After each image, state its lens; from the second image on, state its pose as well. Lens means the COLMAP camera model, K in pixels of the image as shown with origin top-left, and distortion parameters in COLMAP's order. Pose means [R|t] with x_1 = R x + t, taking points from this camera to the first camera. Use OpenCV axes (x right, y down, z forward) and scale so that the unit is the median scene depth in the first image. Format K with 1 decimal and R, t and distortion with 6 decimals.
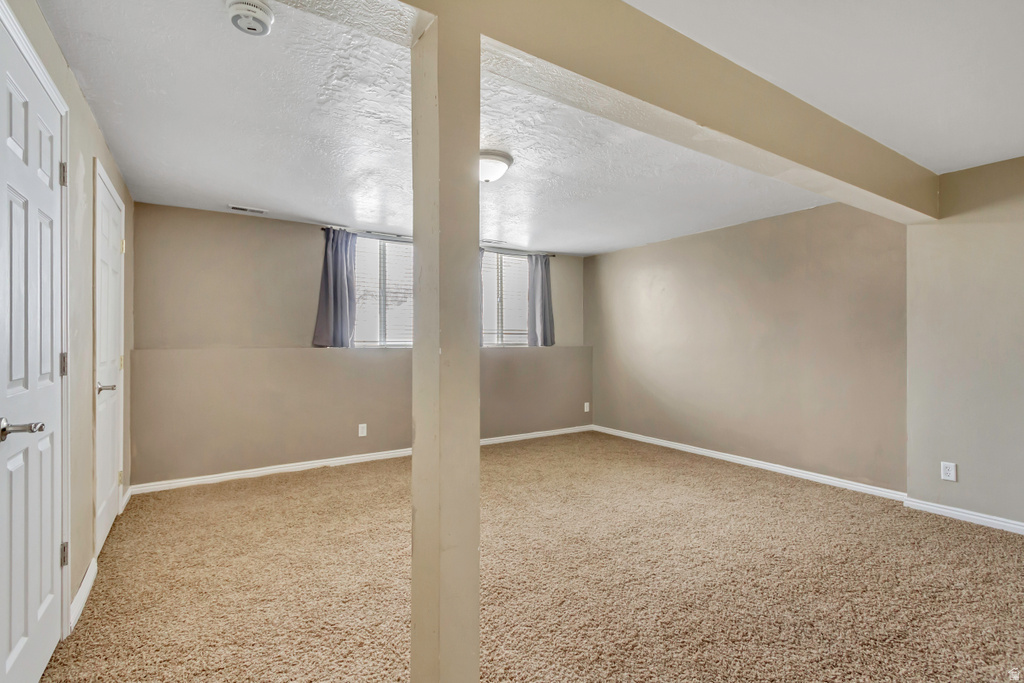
lens RADIAL K [[471.1, 0, 514.6], [0, 471.1, 345.2], [0, 0, 1]] dist [0.009221, -0.004255]
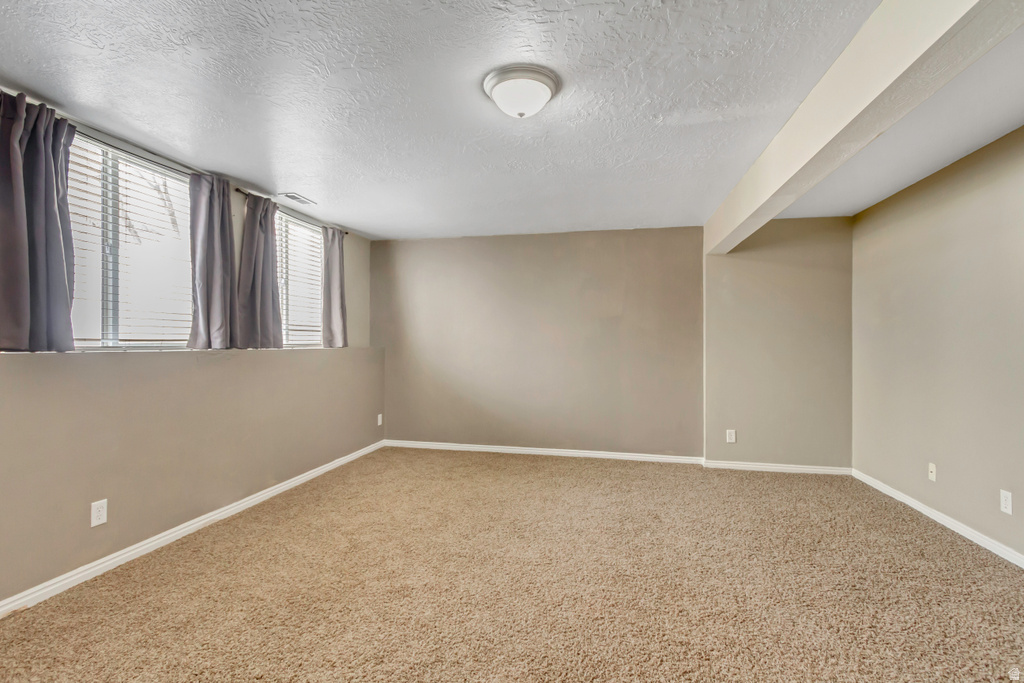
lens RADIAL K [[471.1, 0, 509.8], [0, 471.1, 341.0], [0, 0, 1]] dist [0.009221, -0.004255]
pose [[0.718761, 0.005175, 0.695238, -0.396558], [0.001841, 0.999955, -0.009346, -0.000431], [-0.695255, 0.007998, 0.718719, 0.350632]]
